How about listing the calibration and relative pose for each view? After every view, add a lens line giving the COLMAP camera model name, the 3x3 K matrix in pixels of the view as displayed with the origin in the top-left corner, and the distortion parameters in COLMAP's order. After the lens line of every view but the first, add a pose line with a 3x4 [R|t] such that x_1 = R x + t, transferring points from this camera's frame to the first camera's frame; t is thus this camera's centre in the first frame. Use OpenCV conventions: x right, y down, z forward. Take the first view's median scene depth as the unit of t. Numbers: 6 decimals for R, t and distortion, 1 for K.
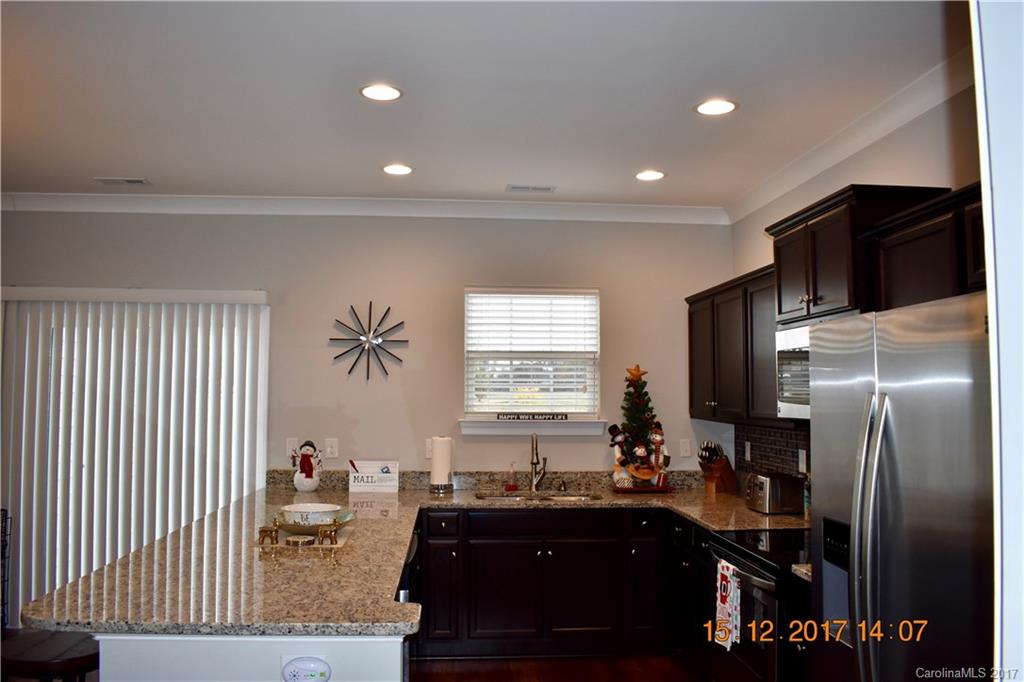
lens RADIAL K [[814.3, 0, 512.0], [0, 814.3, 341.0], [0, 0, 1]] dist [-0.079777, -0.006038]
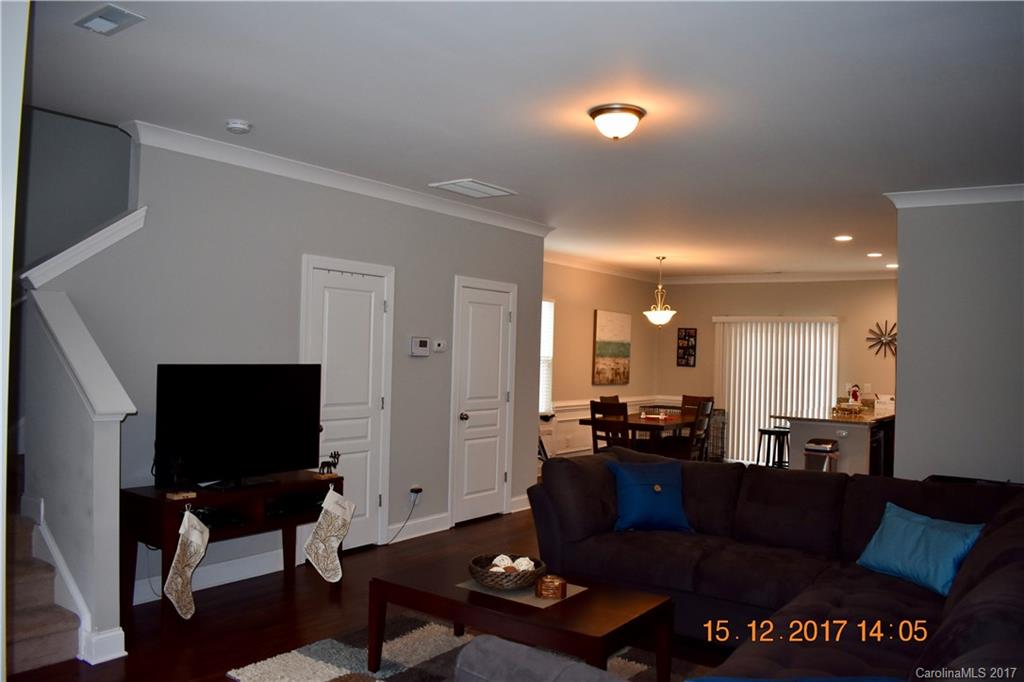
lens RADIAL K [[814.3, 0, 512.0], [0, 814.3, 341.0], [0, 0, 1]] dist [-0.079777, -0.006038]
pose [[0.771556, 0.004570, -0.636145, 0.406594], [0.015809, 0.999528, 0.026354, -0.066757], [0.635965, -0.030390, 0.771119, -1.253615]]
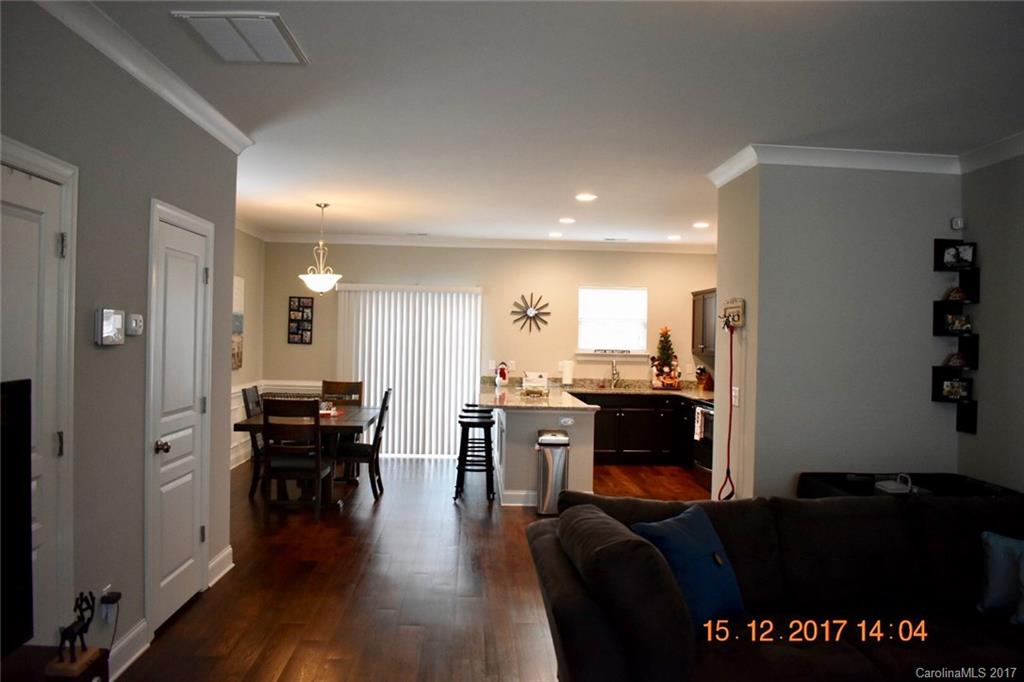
lens RADIAL K [[814.3, 0, 512.0], [0, 814.3, 341.0], [0, 0, 1]] dist [-0.079777, -0.006038]
pose [[0.999412, 0.014446, -0.031094, -0.161626], [-0.012371, 0.997749, 0.065911, -0.062115], [0.031977, -0.065488, 0.997341, -1.008319]]
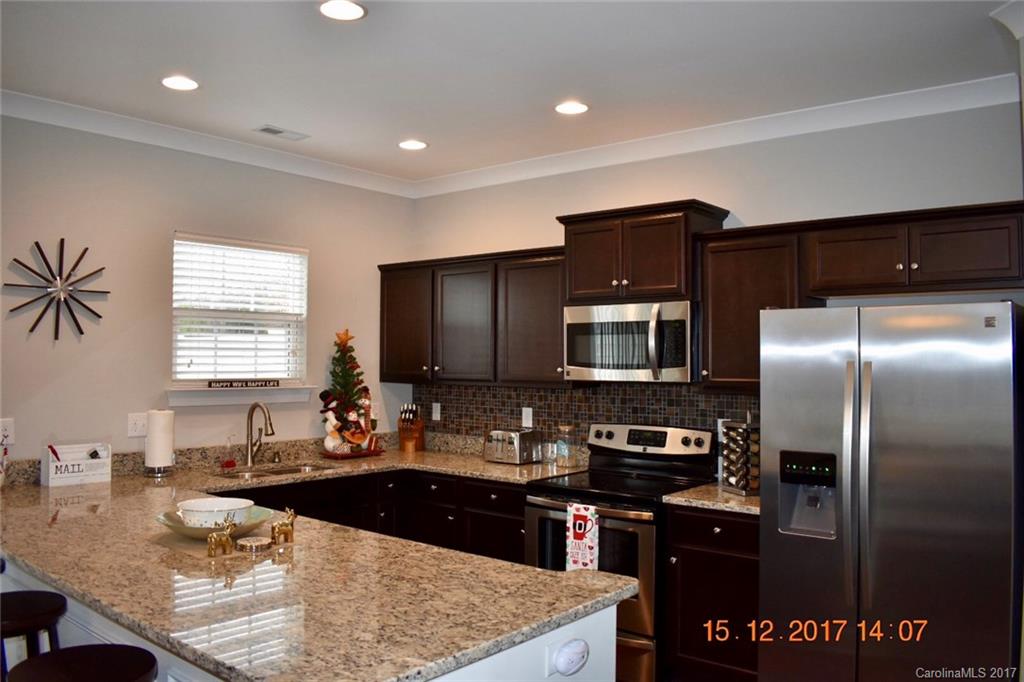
lens RADIAL K [[814.3, 0, 512.0], [0, 814.3, 341.0], [0, 0, 1]] dist [-0.079777, -0.006038]
pose [[0.698269, 0.015117, 0.715676, -0.417219], [-0.048331, 0.998491, 0.026064, 0.008193], [-0.714202, -0.052790, 0.697946, 0.169445]]
